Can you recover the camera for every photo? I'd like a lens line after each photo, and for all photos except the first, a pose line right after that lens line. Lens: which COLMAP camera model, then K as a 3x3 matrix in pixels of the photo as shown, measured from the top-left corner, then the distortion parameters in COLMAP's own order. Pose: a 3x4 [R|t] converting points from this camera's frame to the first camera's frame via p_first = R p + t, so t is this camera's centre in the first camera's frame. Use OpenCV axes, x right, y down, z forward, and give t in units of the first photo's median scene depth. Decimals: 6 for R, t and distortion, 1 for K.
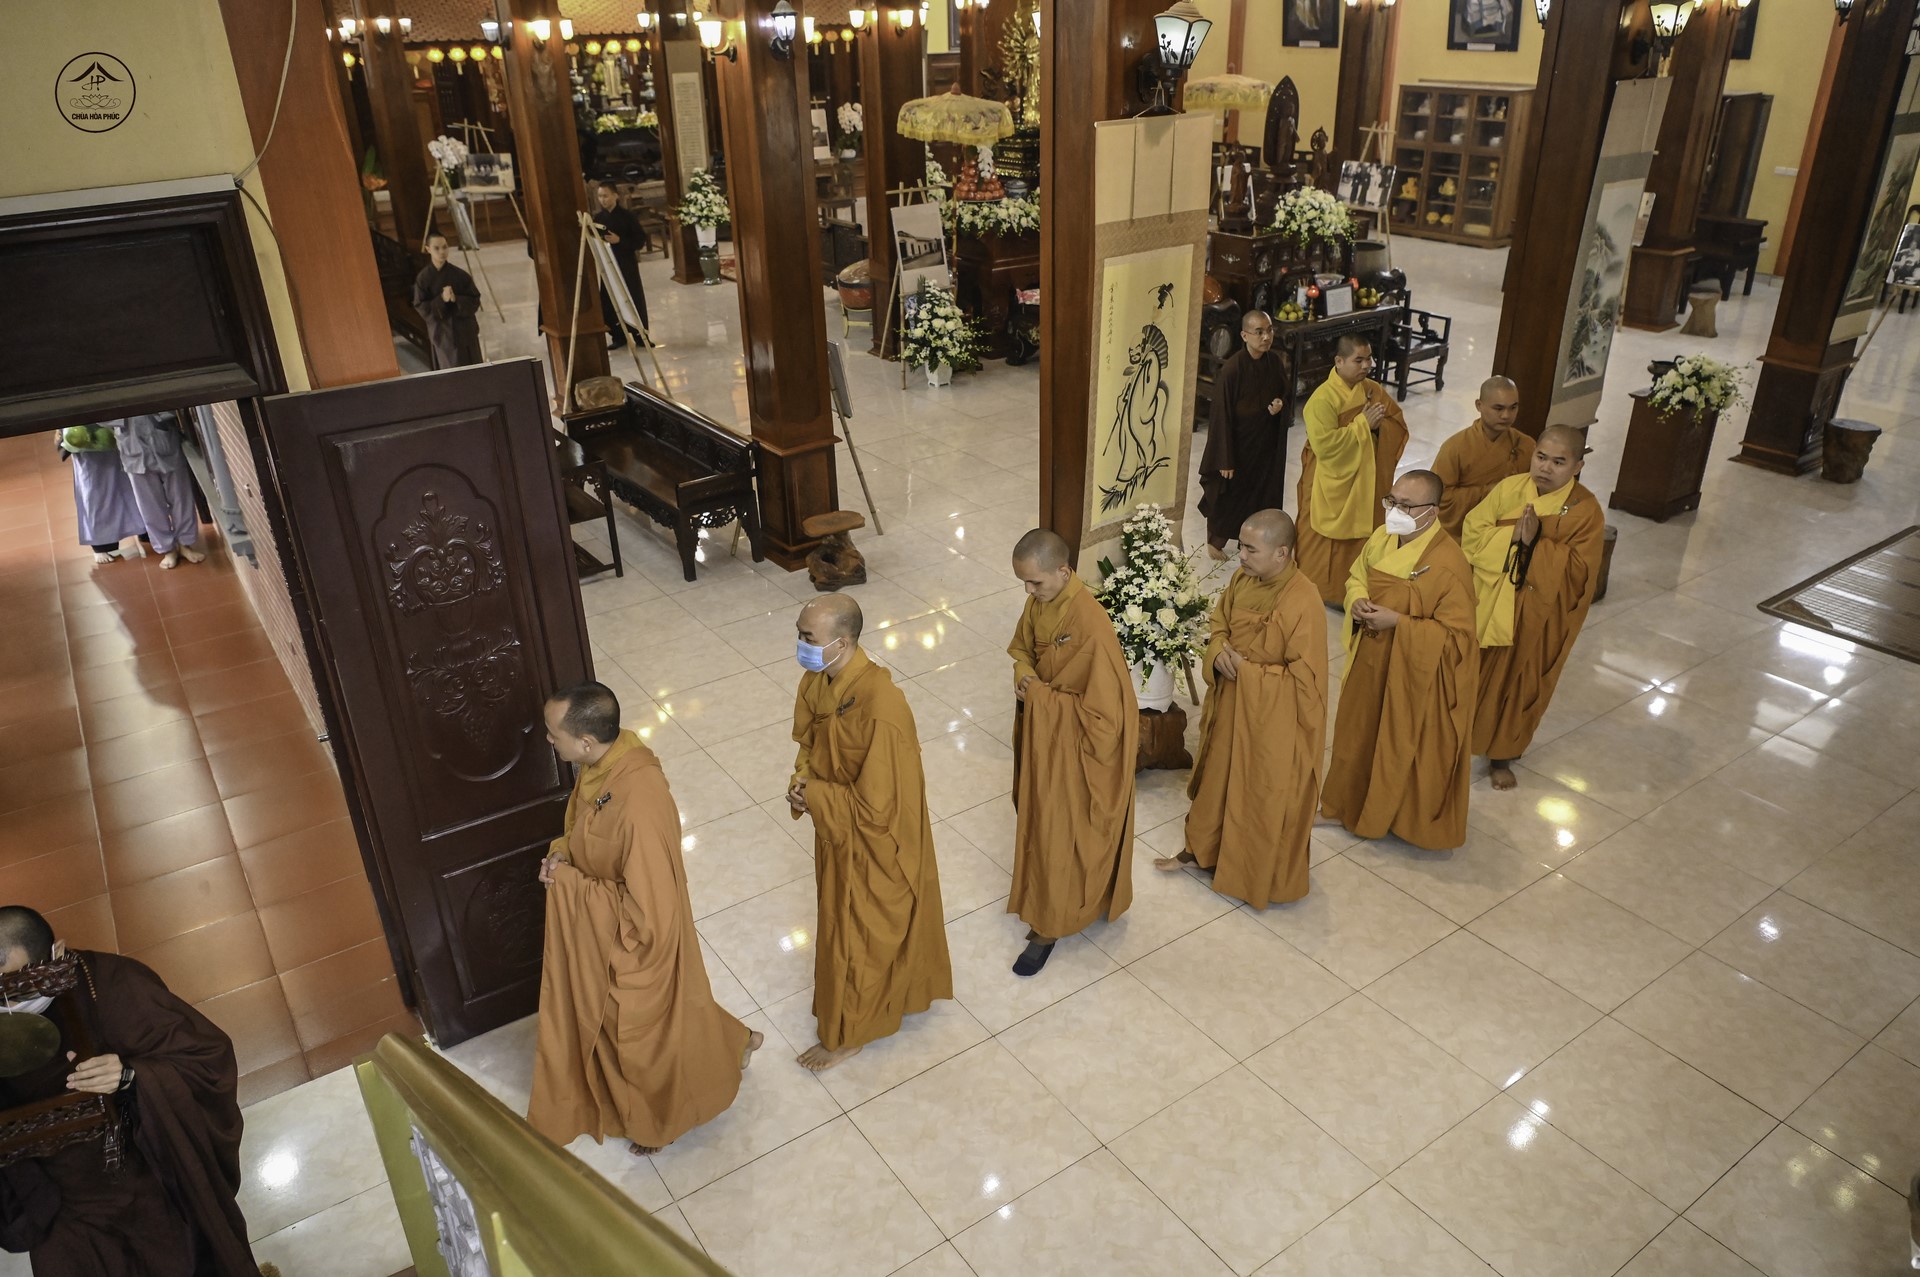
lens RADIAL K [[1308.5, 0, 960.0], [0, 1308.5, 638.5], [0, 0, 1]] dist [-0.013852, 0.003961]
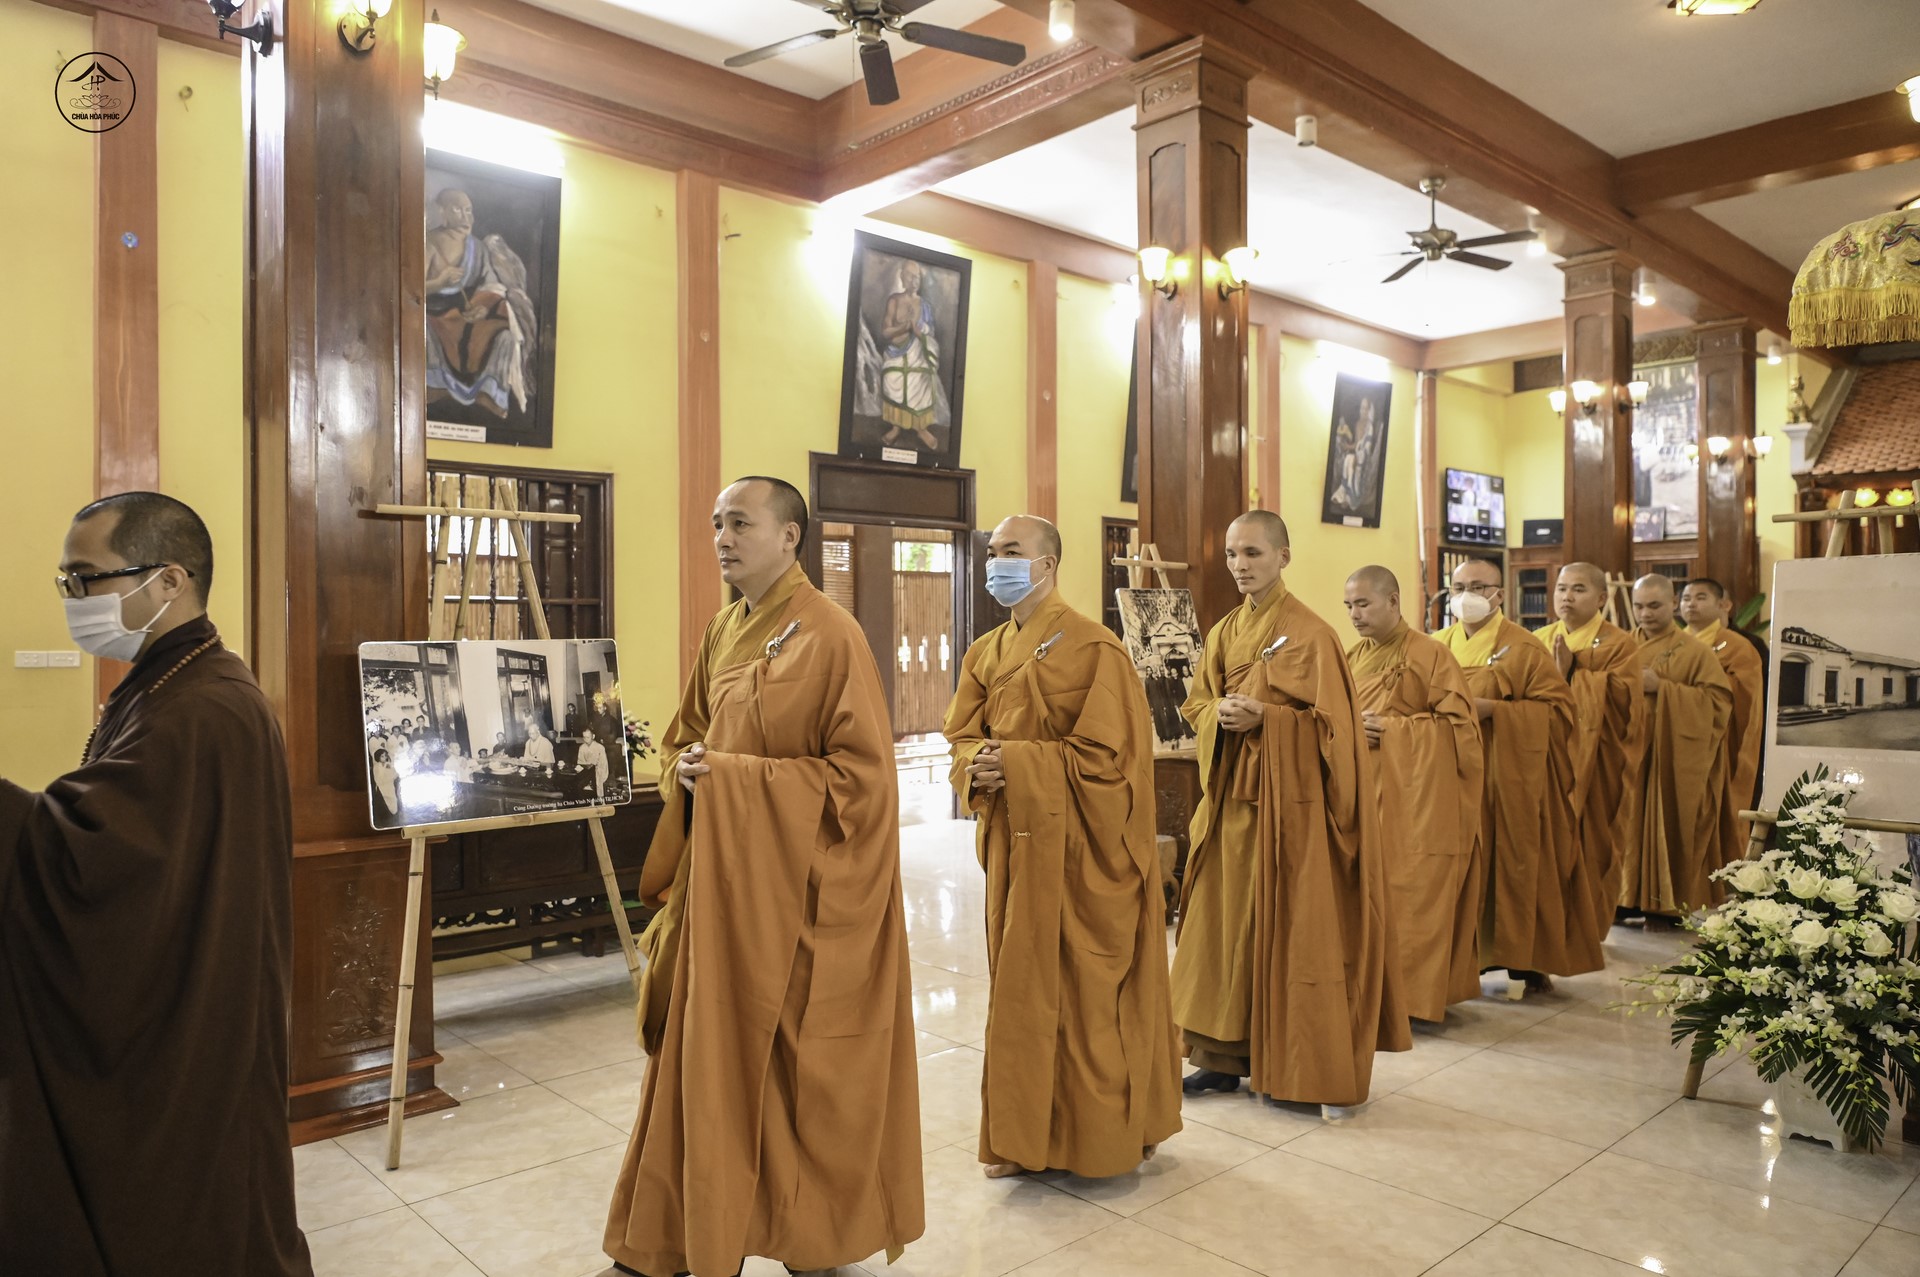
lens RADIAL K [[1308.5, 0, 960.0], [0, 1308.5, 638.5], [0, 0, 1]] dist [-0.013852, 0.003961]
pose [[0.139500, 0.026858, -0.989858, 0.176295], [-0.440231, 0.897093, -0.037701, -0.148023], [0.886982, 0.441025, 0.136968, 0.555077]]
